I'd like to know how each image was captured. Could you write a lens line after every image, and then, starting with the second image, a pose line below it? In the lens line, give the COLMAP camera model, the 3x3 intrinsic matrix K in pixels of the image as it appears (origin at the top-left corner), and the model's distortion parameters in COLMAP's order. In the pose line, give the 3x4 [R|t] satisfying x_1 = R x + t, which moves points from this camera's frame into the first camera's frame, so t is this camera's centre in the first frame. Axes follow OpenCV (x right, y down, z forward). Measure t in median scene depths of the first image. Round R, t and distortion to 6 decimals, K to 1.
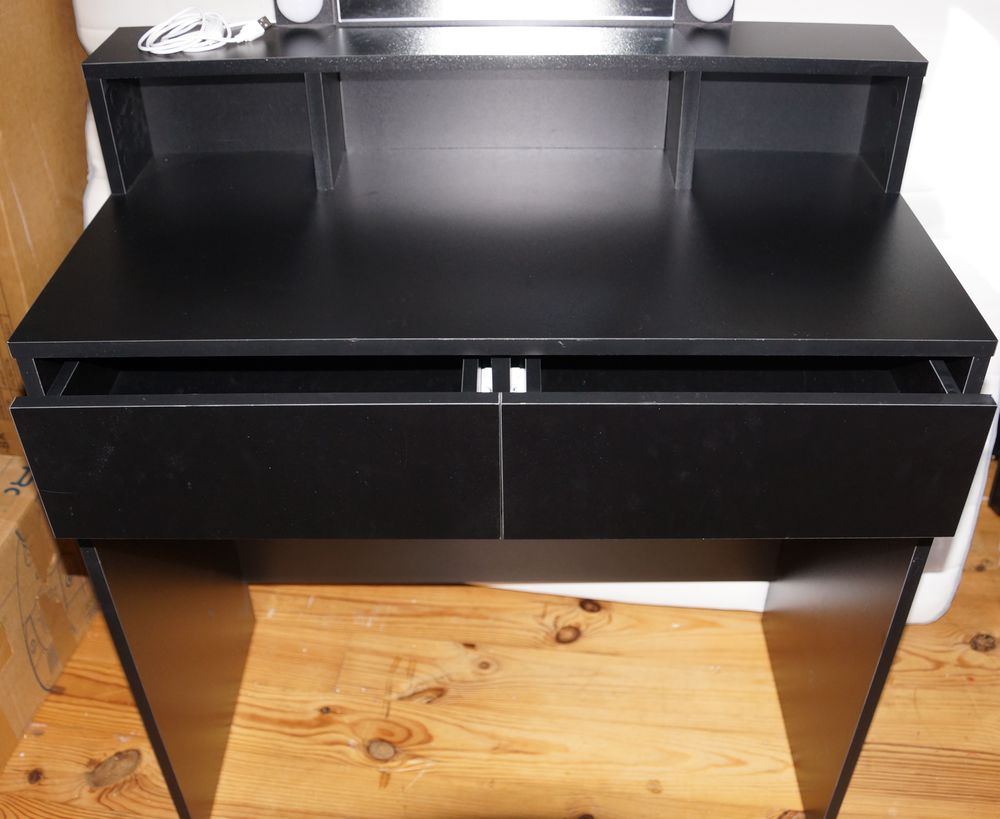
lens RADIAL K [[1022.2, 0, 500.0], [0, 1022.2, 409.5], [0, 0, 1]] dist [-0.156977, 0.040335]
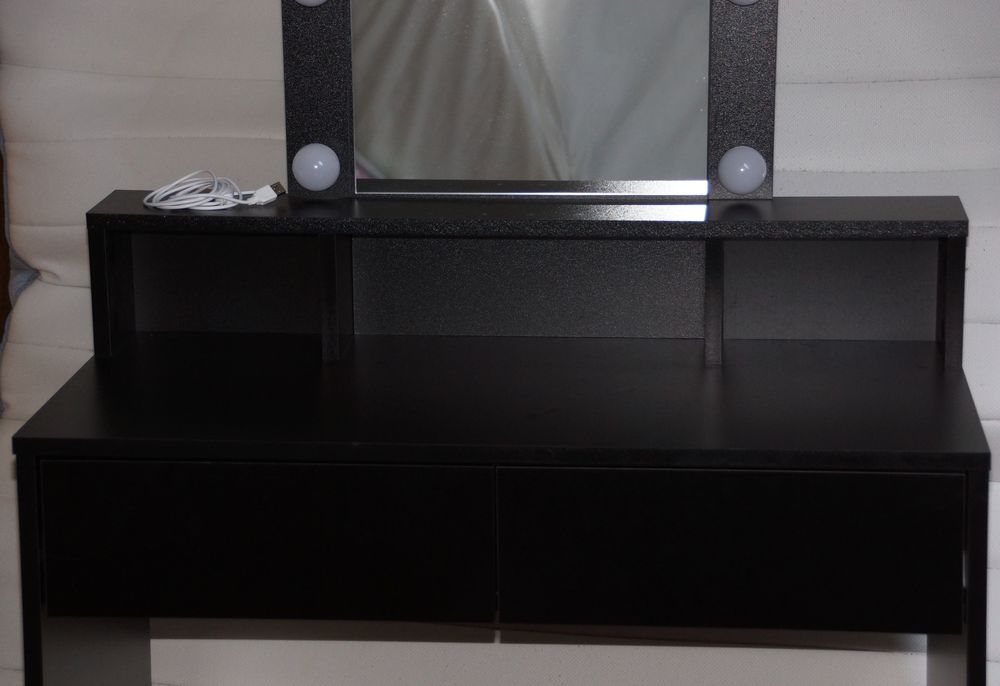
lens RADIAL K [[2642.9, 0, 500.0], [0, 2642.9, 343.0], [0, 0, 1]] dist [0.659604, -0.399133]
pose [[0.997038, 0.014224, -0.075589, 0.176468], [-0.043990, 0.911614, -0.408686, 0.797552], [0.063095, 0.410801, 0.909539, -1.283704]]
